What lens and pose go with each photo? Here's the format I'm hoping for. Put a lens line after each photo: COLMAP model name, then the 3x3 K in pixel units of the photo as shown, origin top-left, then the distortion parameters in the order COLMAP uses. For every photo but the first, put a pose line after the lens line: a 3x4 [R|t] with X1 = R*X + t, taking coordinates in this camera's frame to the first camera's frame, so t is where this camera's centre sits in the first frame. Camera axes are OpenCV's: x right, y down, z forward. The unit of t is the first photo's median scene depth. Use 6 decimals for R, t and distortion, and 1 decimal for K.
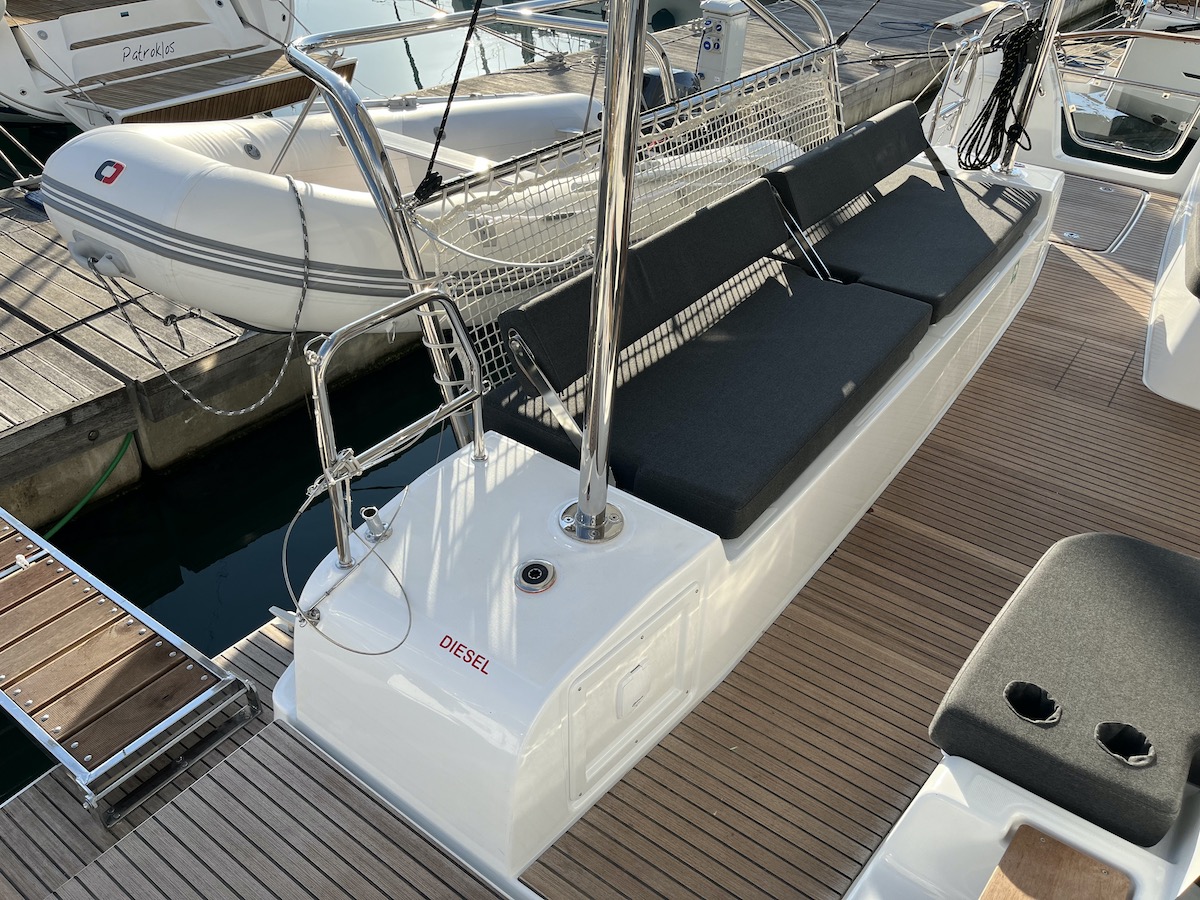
lens RADIAL K [[911.4, 0, 600.0], [0, 911.4, 450.0], [0, 0, 1]] dist [0.067706, -0.095221]
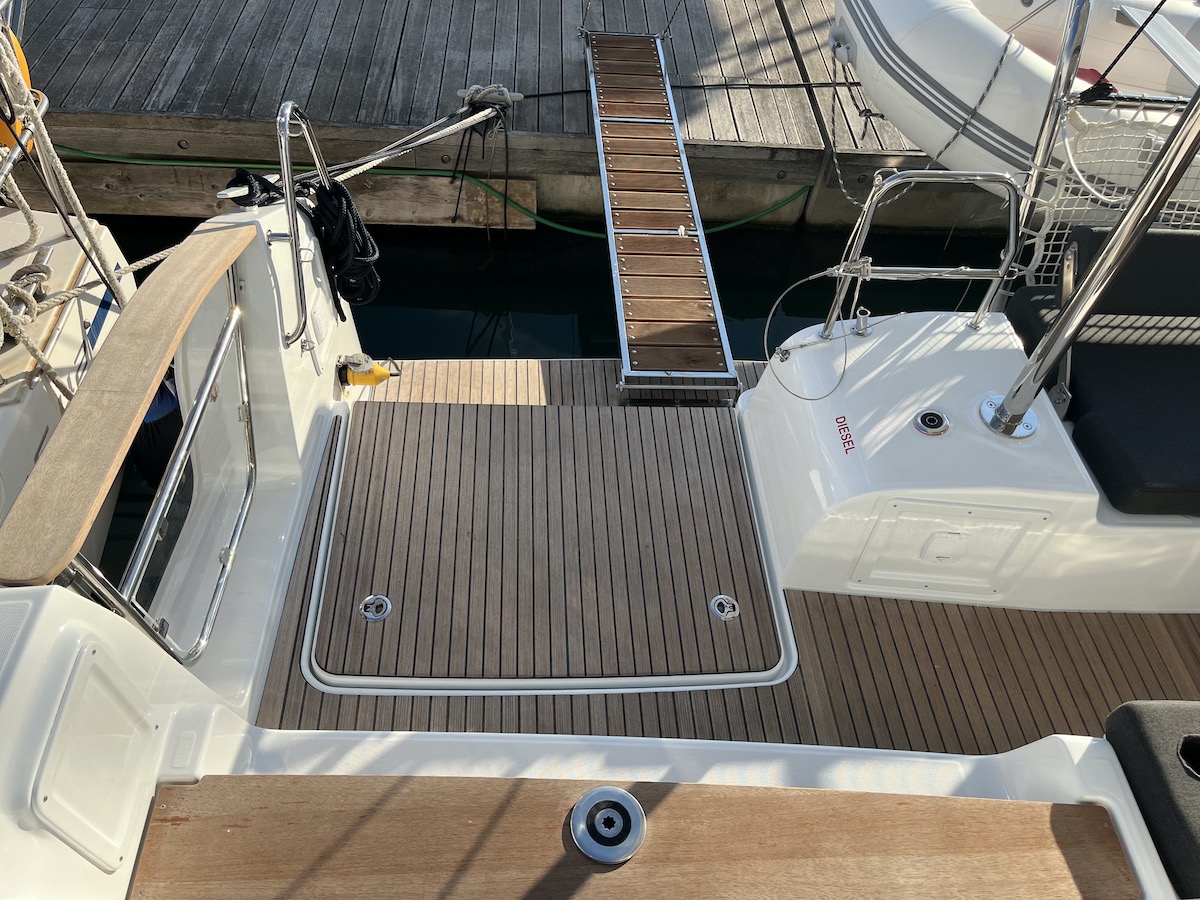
lens RADIAL K [[913.3, 0, 595.6], [0, 913.3, 435.5], [0, 0, 1]] dist [0.075322, -0.095989]
pose [[0.624792, 0.585042, -0.517069, 0.230844], [-0.485224, 0.809766, 0.329905, -0.029230], [0.611713, 0.044772, 0.789812, -0.200789]]
